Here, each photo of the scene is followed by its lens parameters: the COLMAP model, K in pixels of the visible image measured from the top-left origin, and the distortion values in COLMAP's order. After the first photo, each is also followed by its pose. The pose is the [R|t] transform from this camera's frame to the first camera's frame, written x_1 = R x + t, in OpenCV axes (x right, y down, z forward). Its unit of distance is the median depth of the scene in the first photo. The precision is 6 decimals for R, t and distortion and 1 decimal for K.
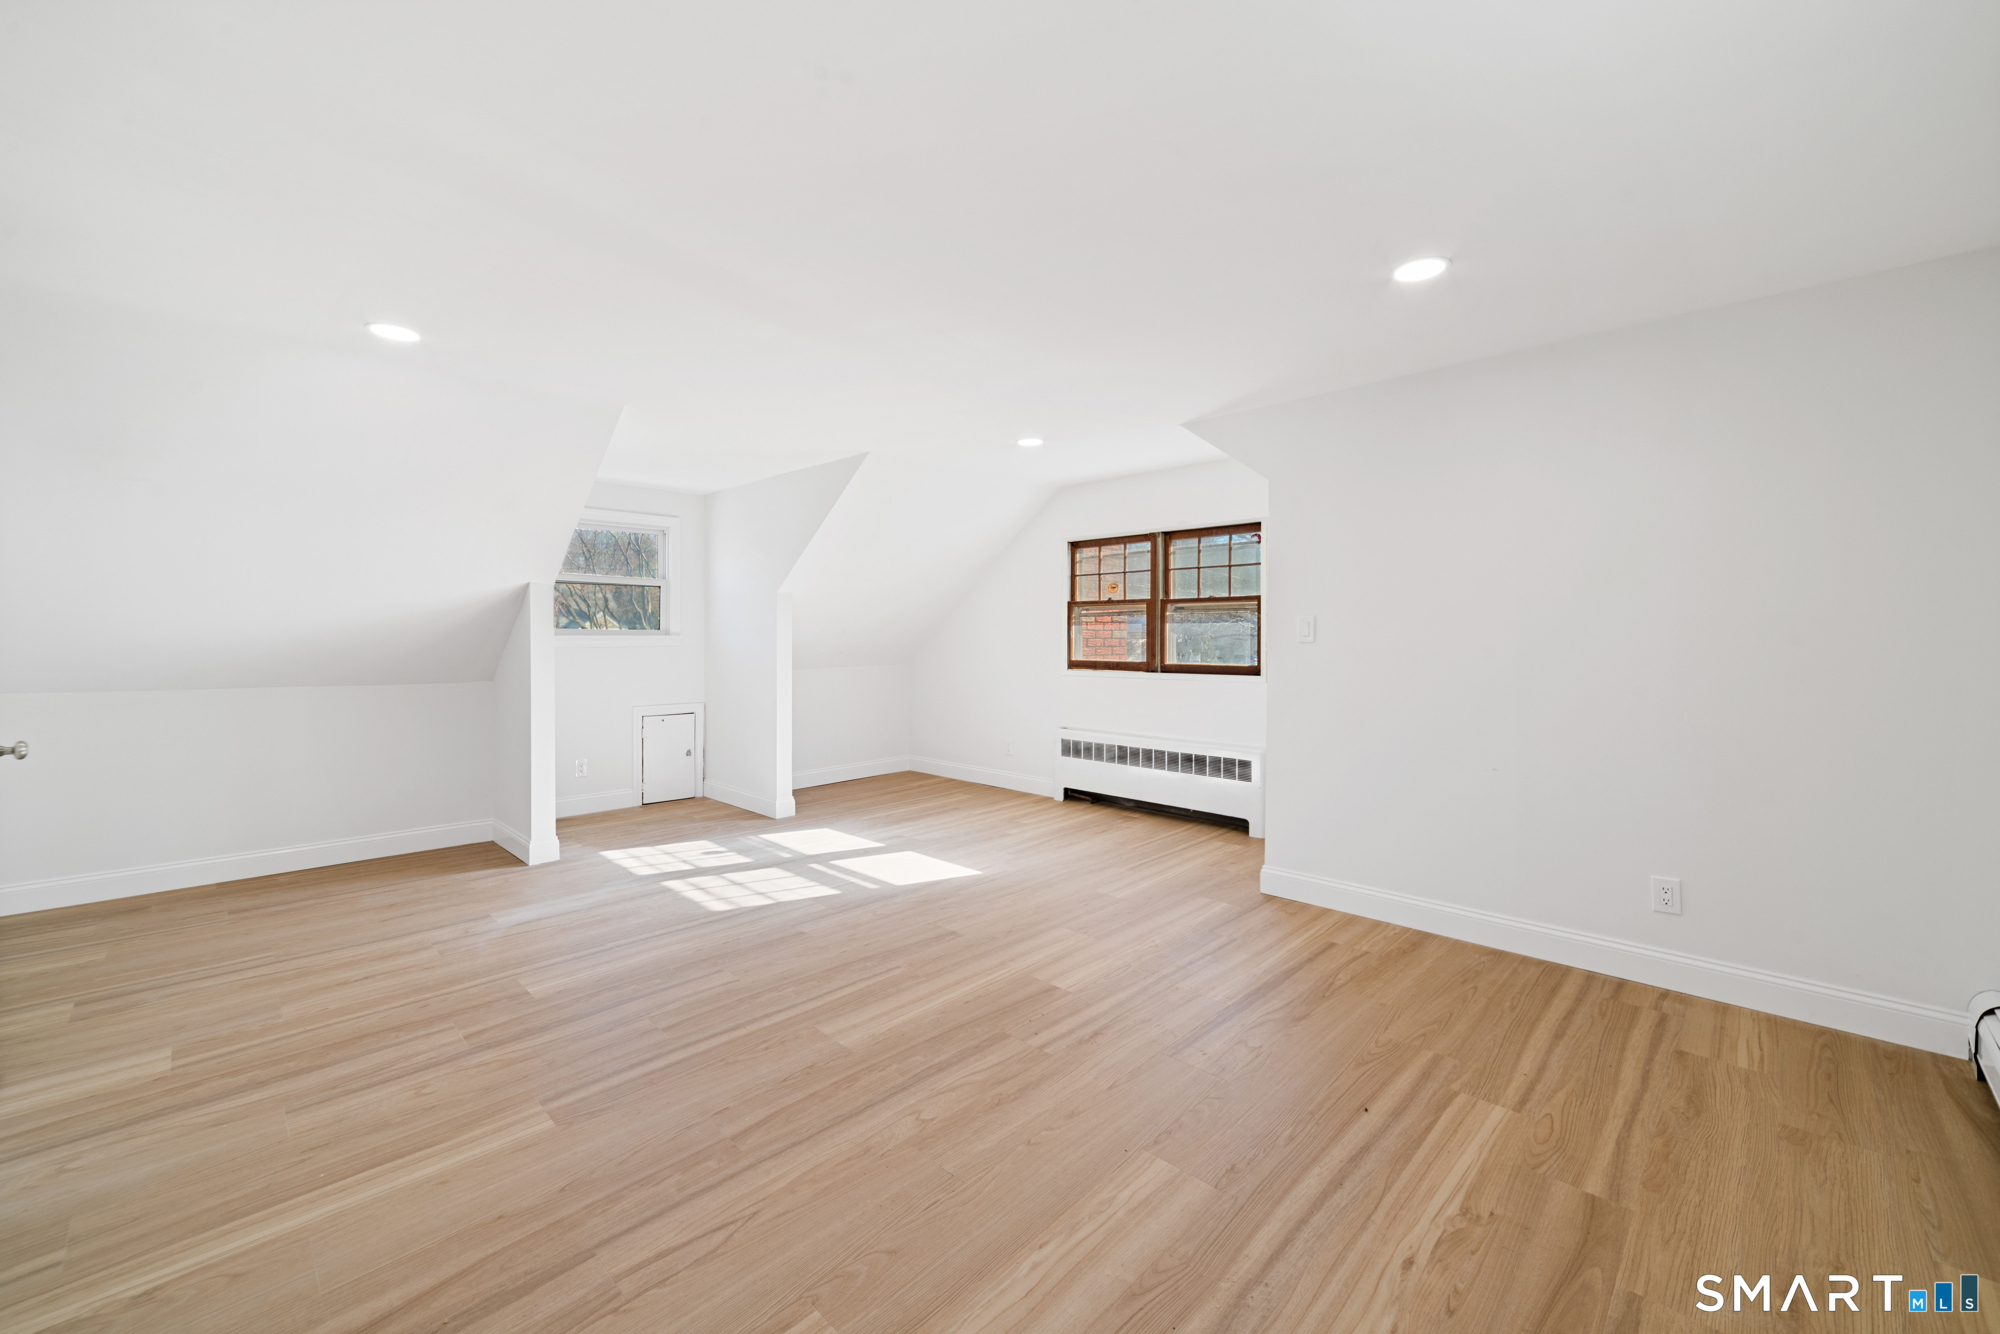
lens RADIAL K [[804.5, 0, 1011.0], [0, 804.5, 626.1], [0, 0, 1]] dist [0.003057, -0.001040]
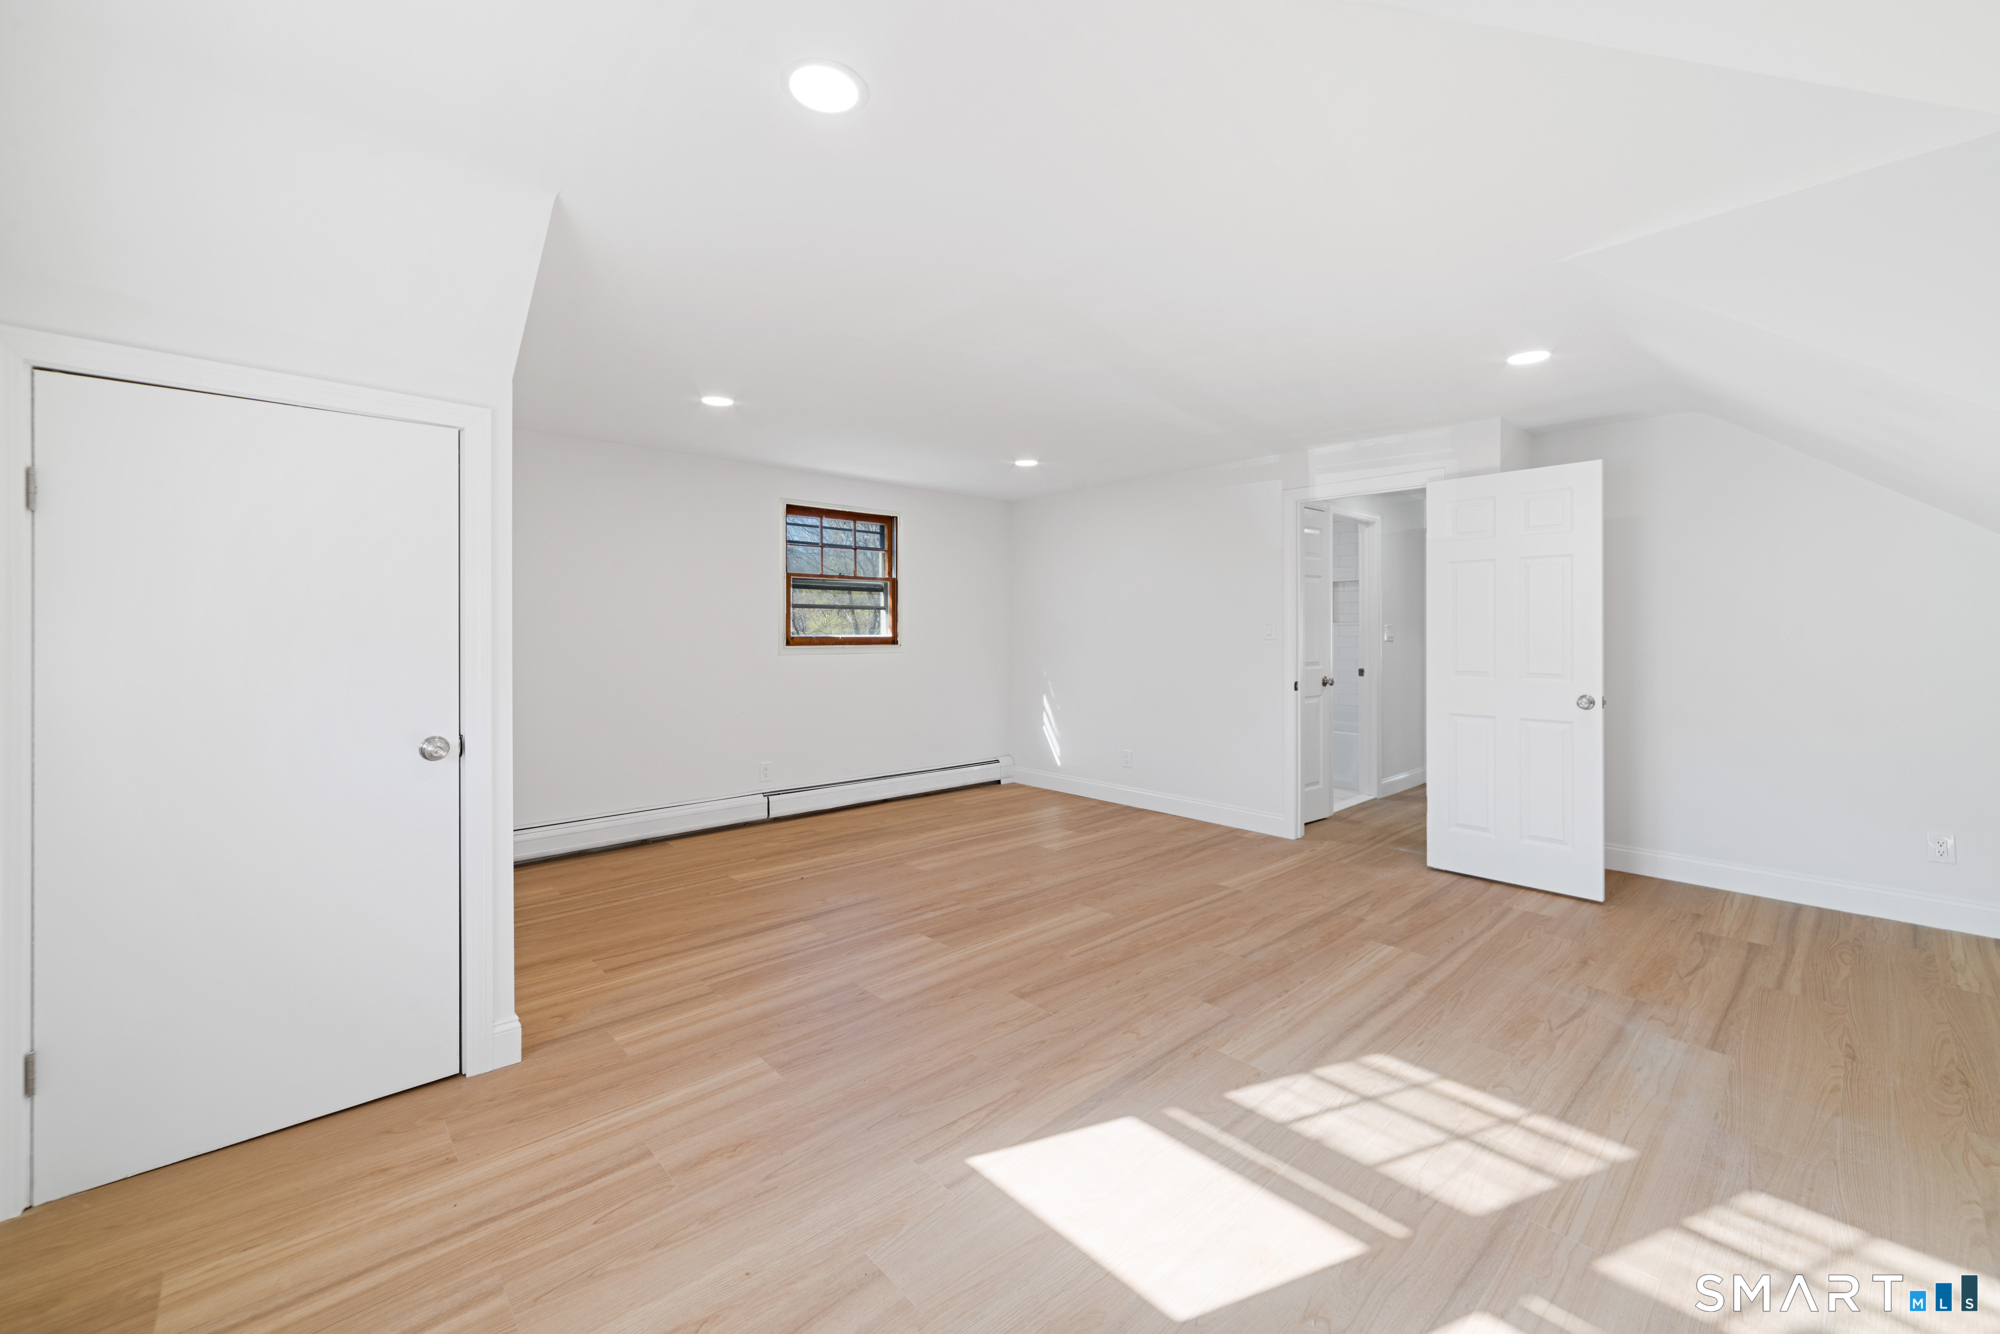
lens RADIAL K [[804.5, 0, 1011.0], [0, 804.5, 626.1], [0, 0, 1]] dist [0.003057, -0.001040]
pose [[-0.998571, 0.003183, 0.053345, -0.117663], [0.002411, 0.999891, -0.014539, 0.015552], [-0.053386, -0.014389, -0.998470, 2.038219]]
